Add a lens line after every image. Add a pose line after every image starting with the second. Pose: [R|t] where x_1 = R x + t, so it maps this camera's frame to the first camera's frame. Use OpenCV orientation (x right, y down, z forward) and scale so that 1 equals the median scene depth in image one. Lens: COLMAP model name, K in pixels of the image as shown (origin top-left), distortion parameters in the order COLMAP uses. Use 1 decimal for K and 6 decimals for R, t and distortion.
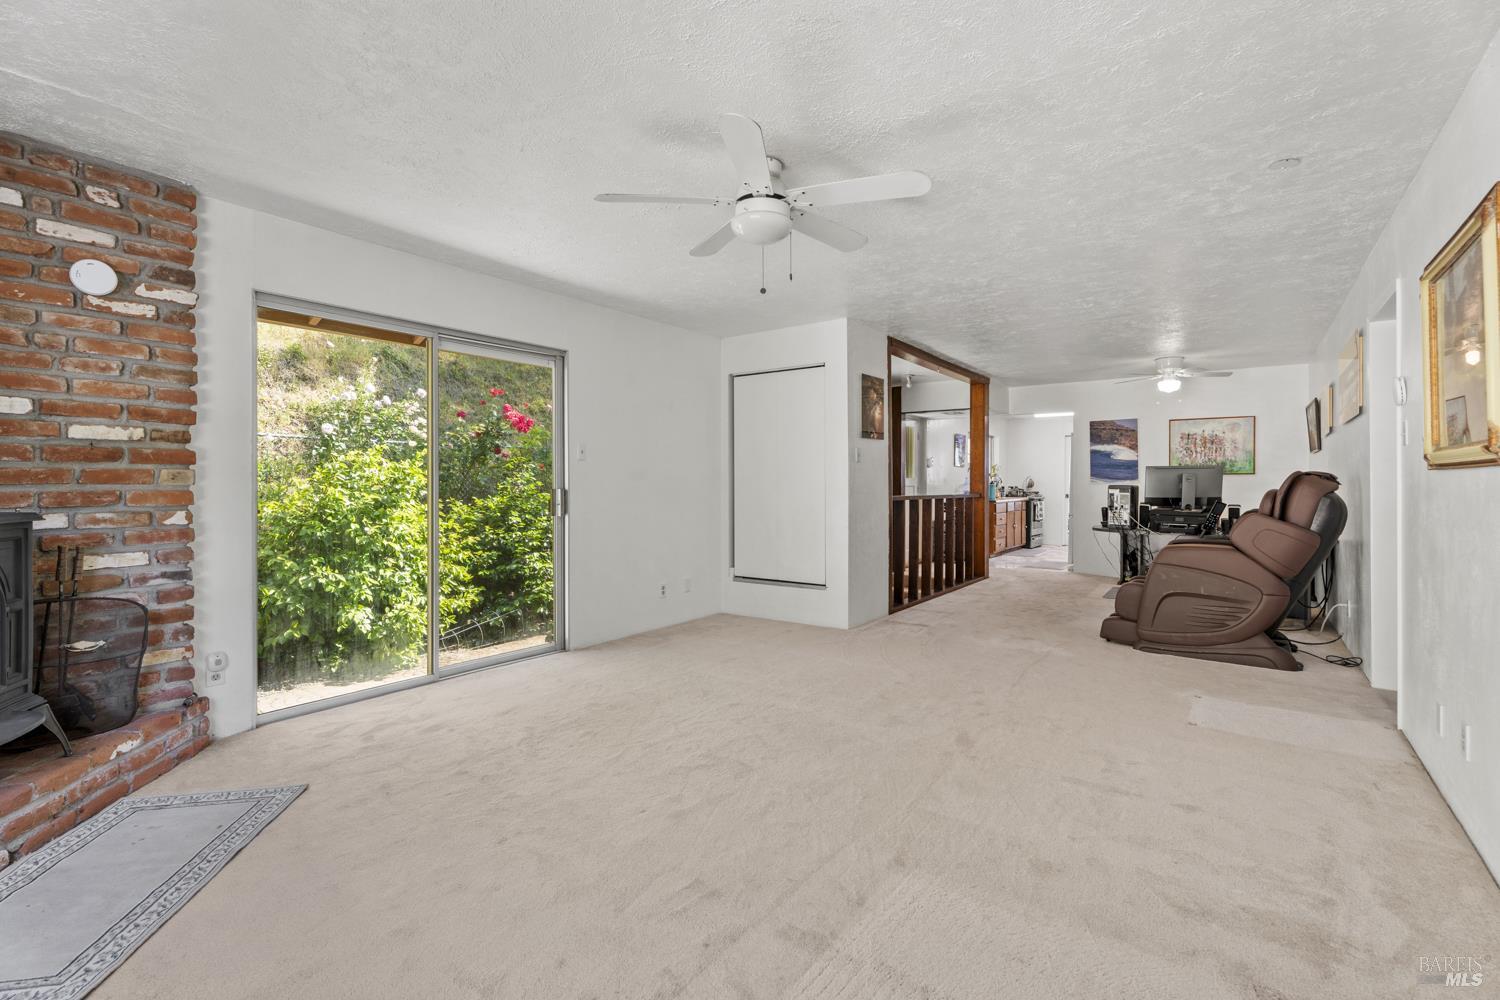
lens RADIAL K [[689.7, 0, 745.8], [0, 689.7, 486.2], [0, 0, 1]] dist [0.003000, 0.000046]
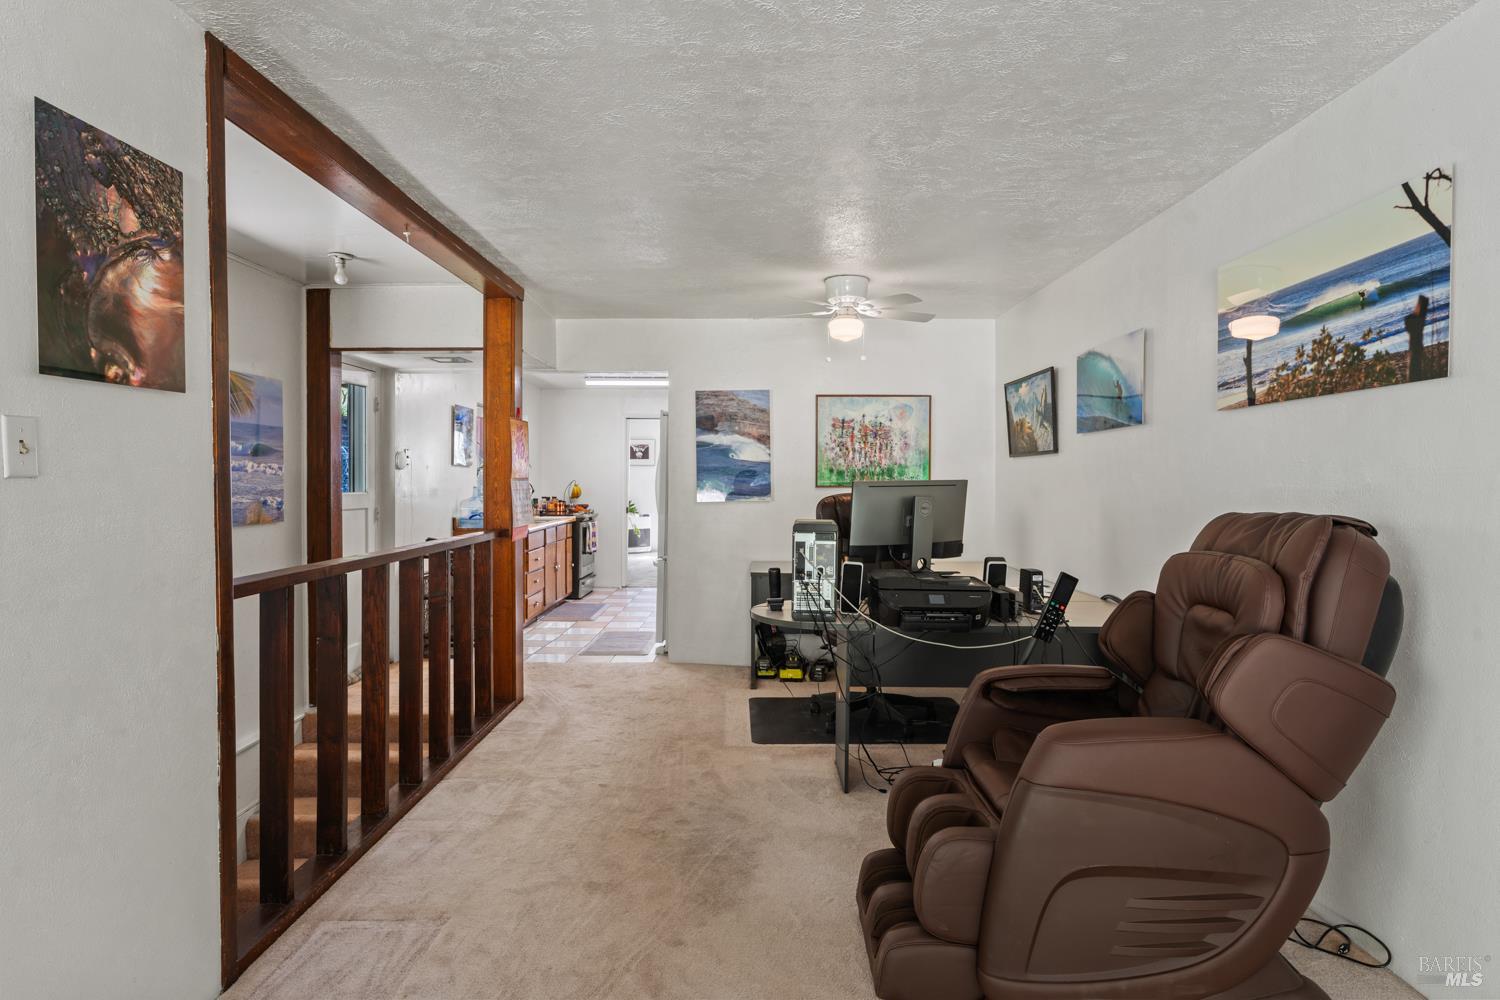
lens RADIAL K [[841.1, 0, 746.2], [0, 841.1, 491.0], [0, 0, 1]] dist [-0.014095, 0.002208]
pose [[0.811591, -0.010519, 0.584131, 0.137086], [0.003283, 0.999904, 0.013445, -0.022905], [-0.584216, -0.008994, 0.811548, 0.435947]]
